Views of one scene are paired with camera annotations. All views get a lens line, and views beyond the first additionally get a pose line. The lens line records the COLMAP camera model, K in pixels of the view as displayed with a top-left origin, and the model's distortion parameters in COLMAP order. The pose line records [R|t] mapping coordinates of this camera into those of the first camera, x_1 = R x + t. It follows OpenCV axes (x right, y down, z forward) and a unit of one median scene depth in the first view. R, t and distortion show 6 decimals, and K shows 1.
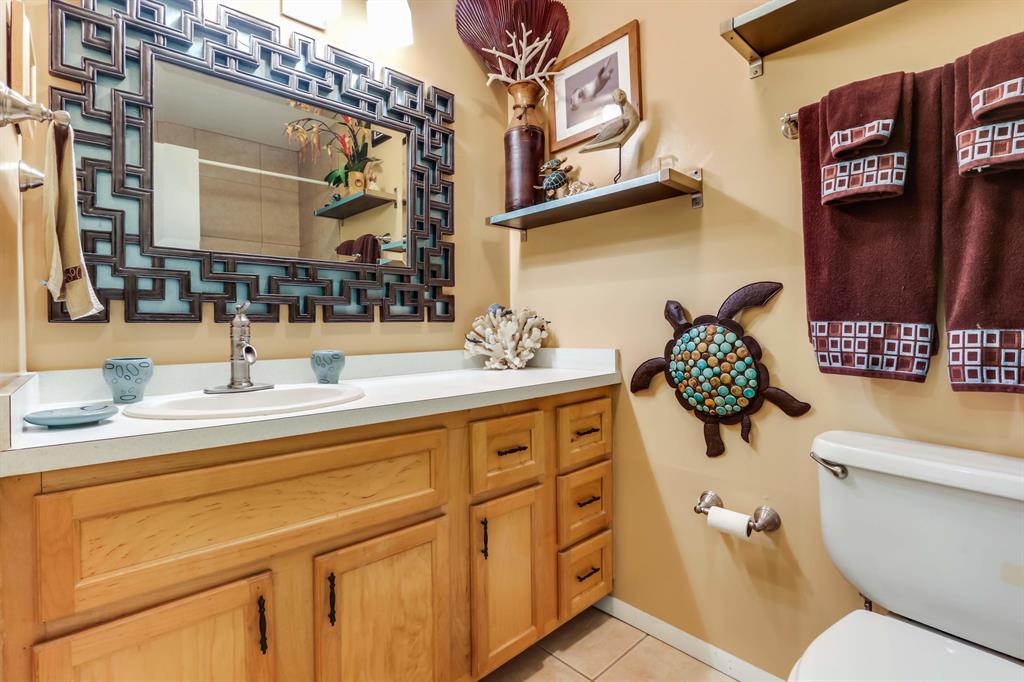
lens RADIAL K [[484.0, 0, 509.8], [0, 484.0, 324.8], [0, 0, 1]] dist [-0.018898, 0.002074]
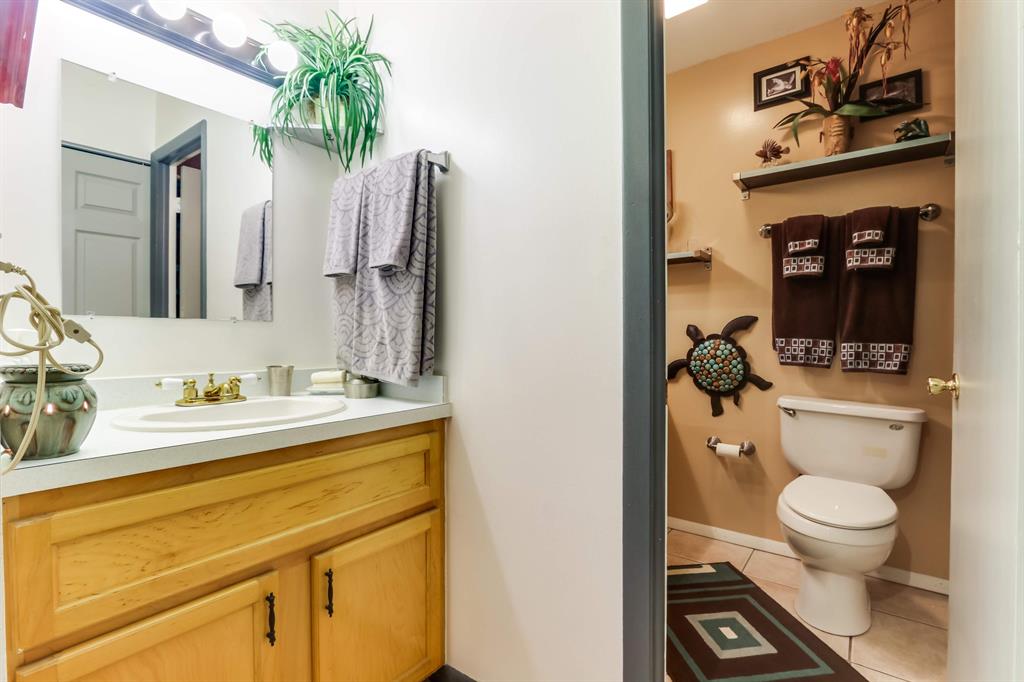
lens RADIAL K [[484.0, 0, 512.0], [0, 484.0, 341.3], [0, 0, 1]] dist [-0.018898, 0.002074]
pose [[0.985119, 0.013324, 0.171354, -0.694754], [-0.014259, 0.999889, 0.004225, 0.011045], [-0.171279, -0.006605, 0.985200, -0.666798]]
